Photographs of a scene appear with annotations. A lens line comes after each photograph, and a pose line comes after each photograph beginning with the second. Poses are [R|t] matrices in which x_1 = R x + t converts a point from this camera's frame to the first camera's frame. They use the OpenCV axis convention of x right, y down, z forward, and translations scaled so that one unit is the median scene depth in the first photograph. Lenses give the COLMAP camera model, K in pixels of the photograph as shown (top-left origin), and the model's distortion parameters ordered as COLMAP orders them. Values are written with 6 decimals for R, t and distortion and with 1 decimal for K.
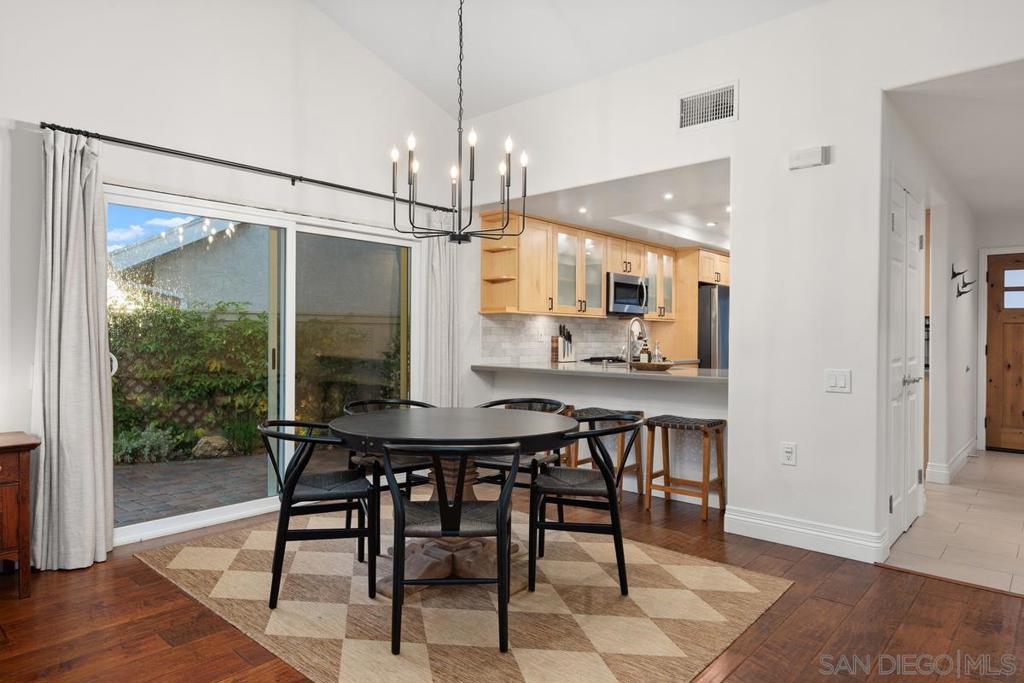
lens RADIAL K [[643.8, 0, 509.9], [0, 643.8, 340.1], [0, 0, 1]] dist [0.010792, 0.002054]
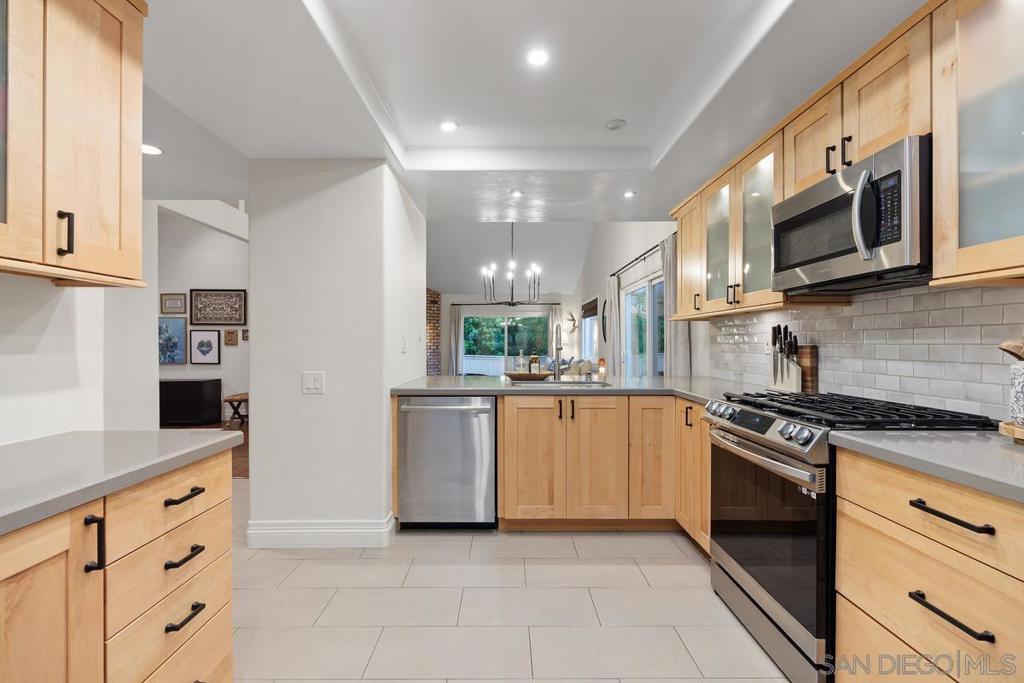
lens RADIAL K [[458.6, 0, 509.8], [0, 458.6, 341.8], [0, 0, 1]] dist [0.013103, 0.000076]
pose [[-0.751645, -0.009018, -0.659506, 0.527855], [-0.007867, 0.999958, -0.004707, -0.005441], [0.659521, 0.001651, -0.751685, 1.140729]]
